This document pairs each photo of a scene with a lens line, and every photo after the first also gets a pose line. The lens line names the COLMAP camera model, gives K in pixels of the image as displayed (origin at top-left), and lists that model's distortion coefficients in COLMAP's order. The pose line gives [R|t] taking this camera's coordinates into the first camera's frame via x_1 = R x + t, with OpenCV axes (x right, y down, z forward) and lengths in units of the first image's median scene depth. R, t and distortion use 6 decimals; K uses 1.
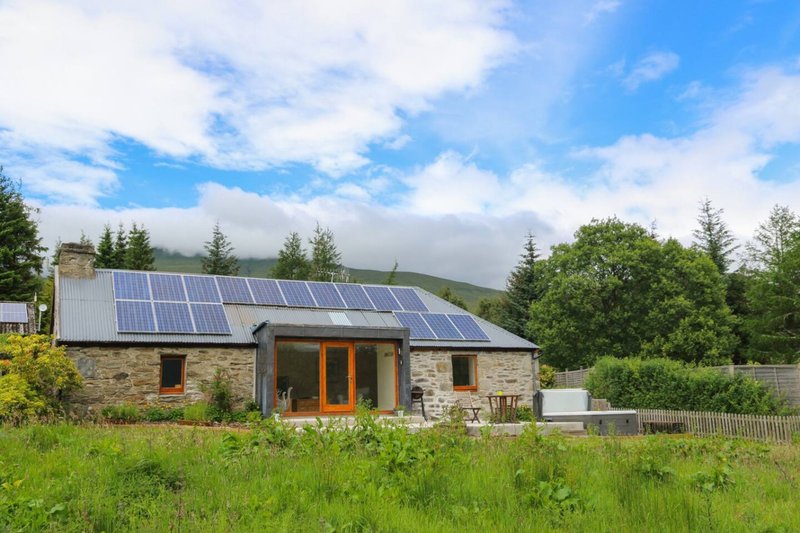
lens RADIAL K [[742.5, 0, 400.0], [0, 742.5, 266.5], [0, 0, 1]] dist [-0.005763, 0.002647]
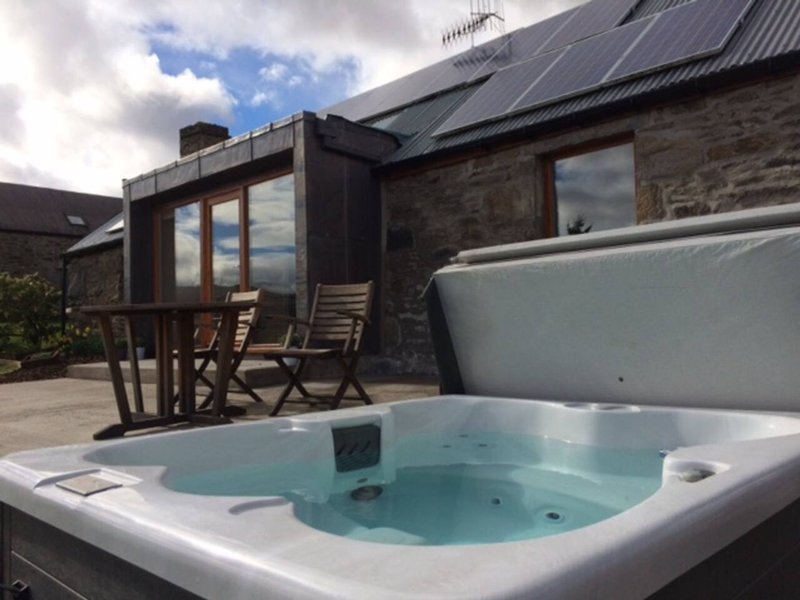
lens RADIAL K [[684.3, 0, 400.0], [0, 684.3, 300.0], [0, 0, 1]] dist [0.075391, -0.095795]
pose [[0.324427, -0.024062, -0.945605, 0.307611], [0.206132, 0.977450, 0.045849, 0.153098], [0.923178, -0.209794, 0.322071, 0.868191]]
